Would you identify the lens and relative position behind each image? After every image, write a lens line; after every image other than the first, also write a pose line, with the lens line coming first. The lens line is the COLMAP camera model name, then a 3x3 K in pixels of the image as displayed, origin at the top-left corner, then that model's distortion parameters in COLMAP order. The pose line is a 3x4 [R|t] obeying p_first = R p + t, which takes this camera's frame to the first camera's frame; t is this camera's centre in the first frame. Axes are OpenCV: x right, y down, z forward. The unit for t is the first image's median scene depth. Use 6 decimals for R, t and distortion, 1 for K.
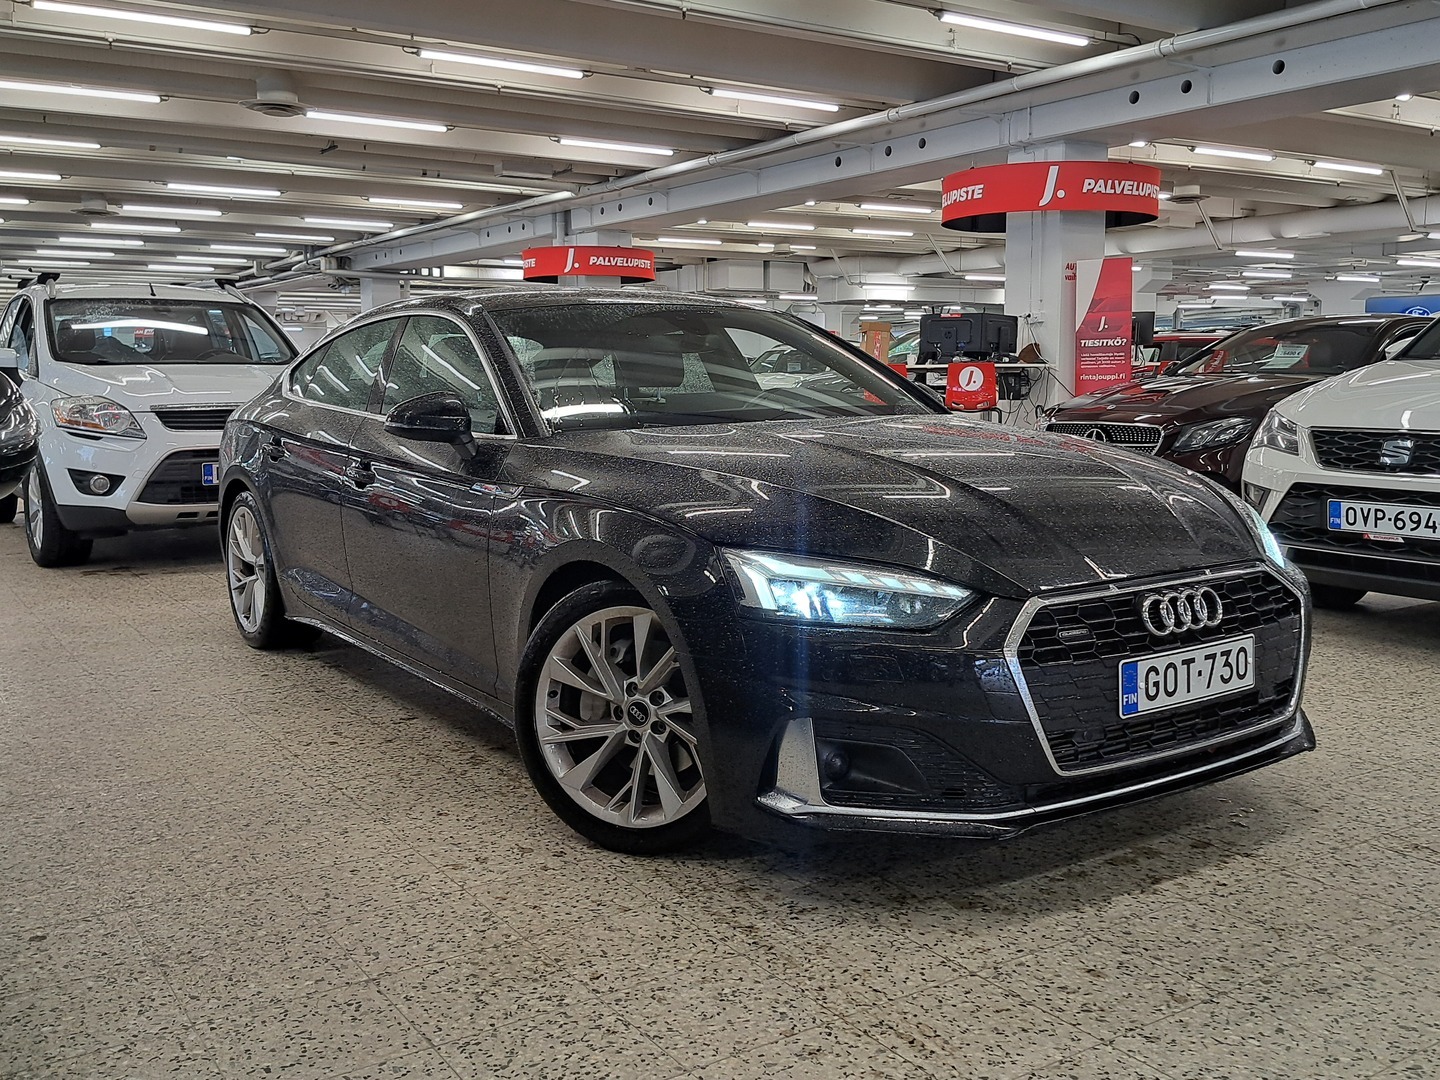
lens RADIAL K [[1368.1, 0, 729.7], [0, 1368.1, 545.5], [0, 0, 1]] dist [0.088879, -0.115274]
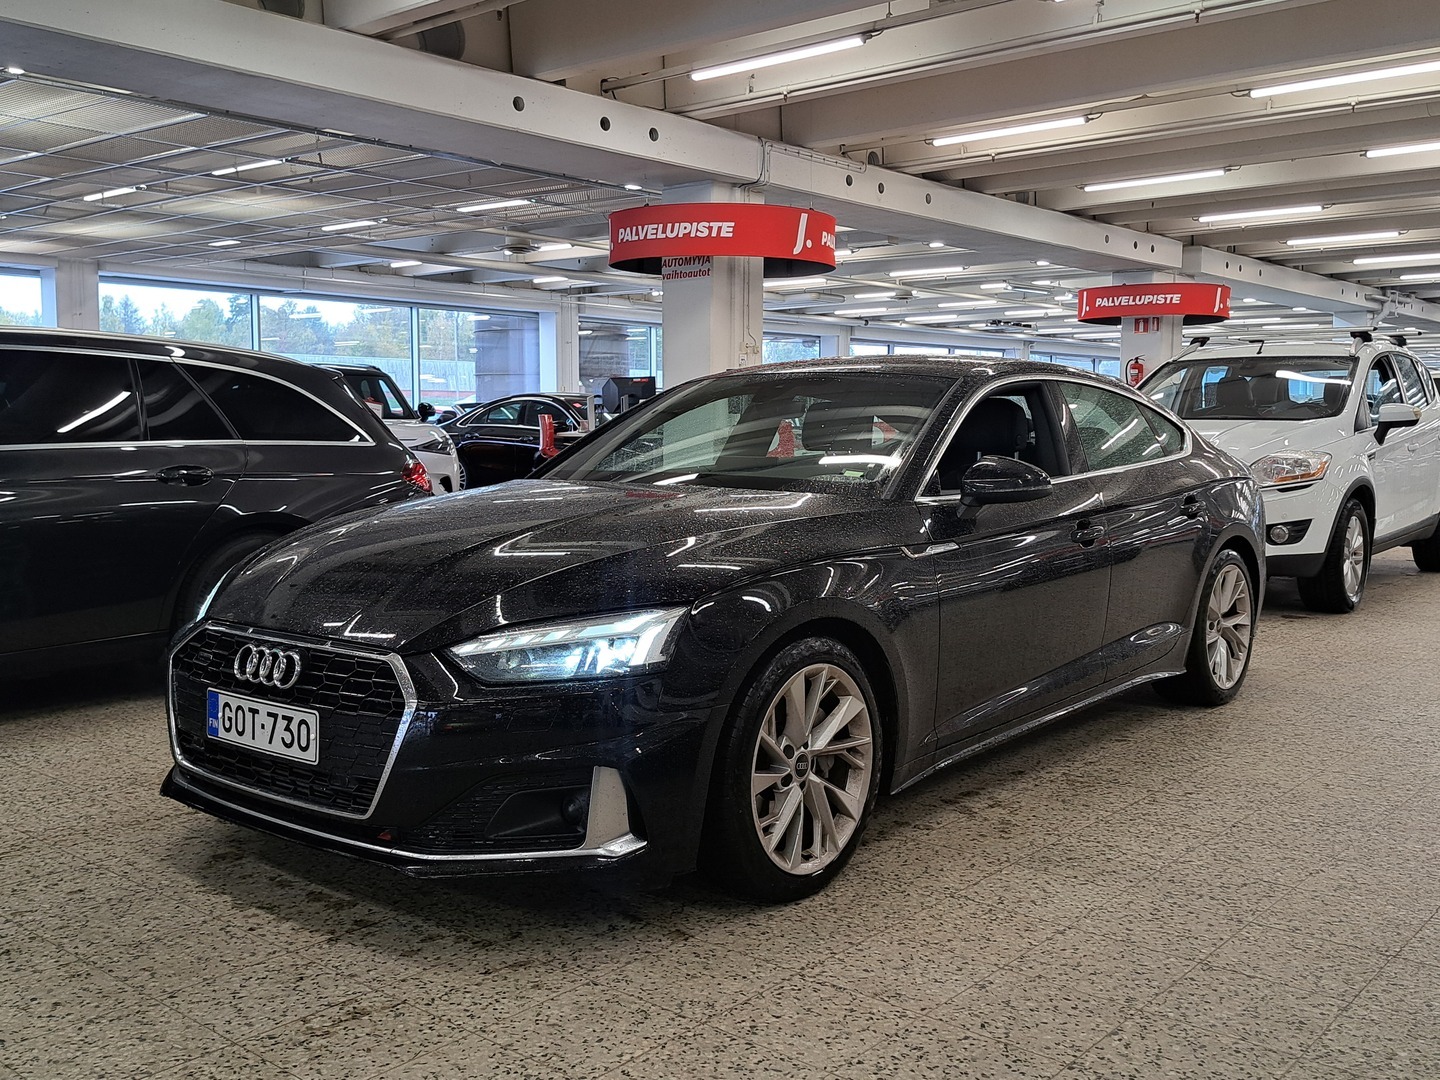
lens RADIAL K [[1368.1, 0, 729.7], [0, 1368.1, 545.5], [0, 0, 1]] dist [0.088879, -0.115274]
pose [[0.268252, 0.101195, -0.958019, 1.415046], [-0.130547, 0.989113, 0.067925, -0.163000], [0.954462, 0.106845, 0.278542, 1.002669]]
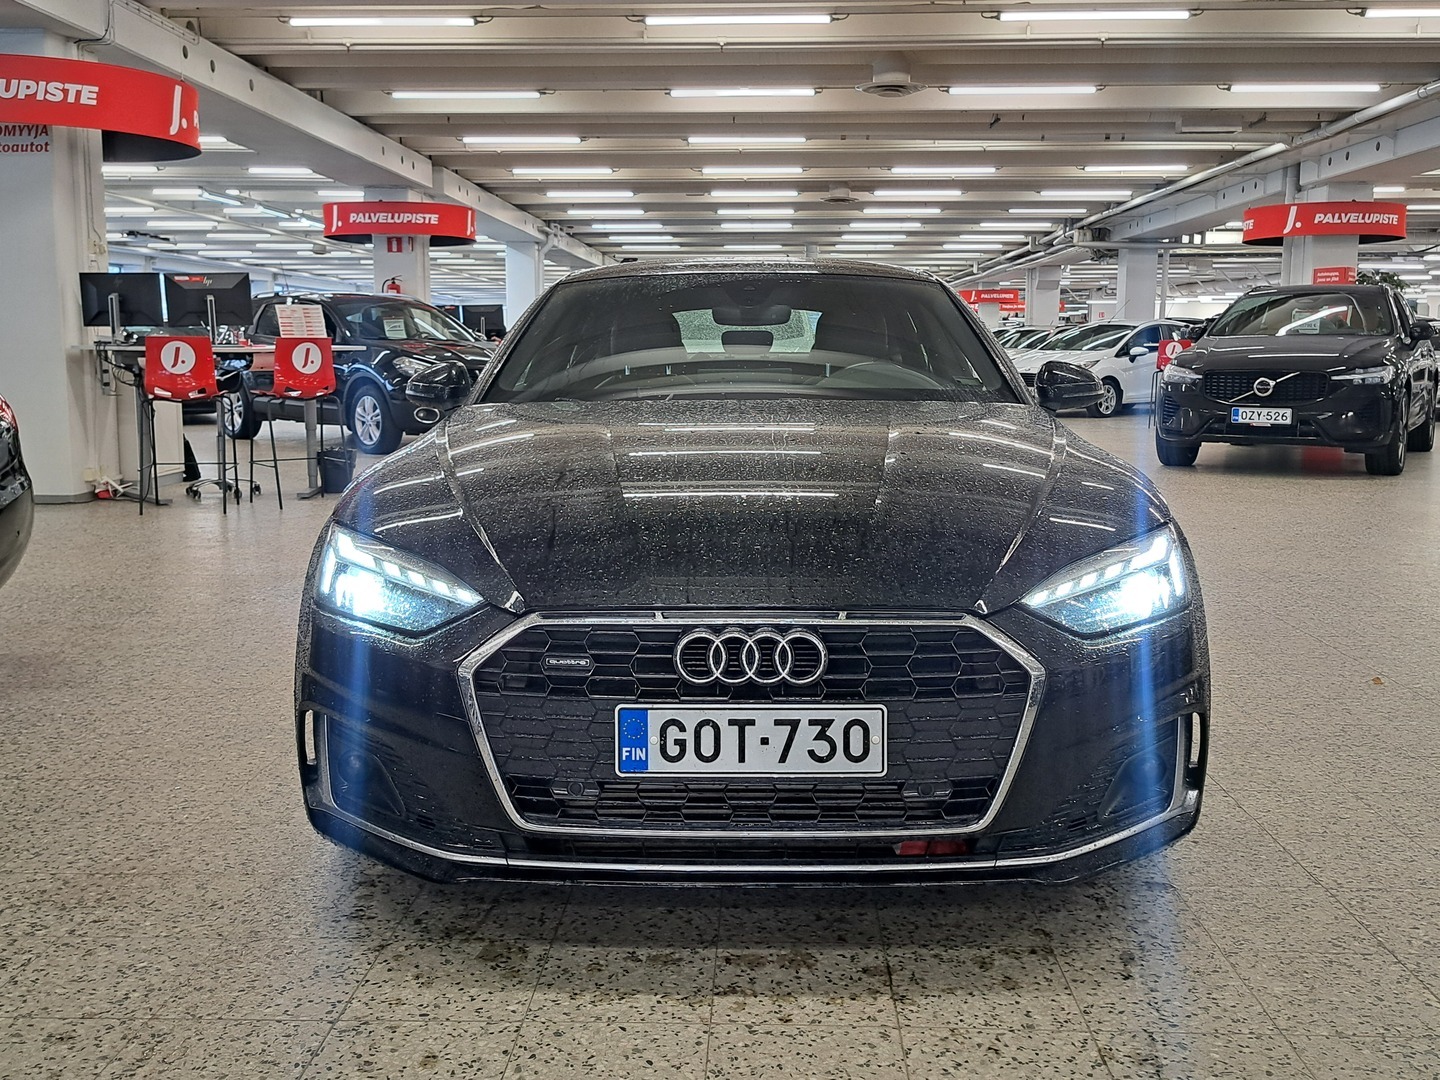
lens RADIAL K [[1373.8, 0, 768.0], [0, 1373.8, 536.6], [0, 0, 1]] dist [0.094164, -0.116664]
pose [[0.808548, 0.090472, -0.581434, 0.759052], [-0.083216, 0.995759, 0.039220, -0.050908], [0.582517, 0.016673, 0.812648, 0.359649]]
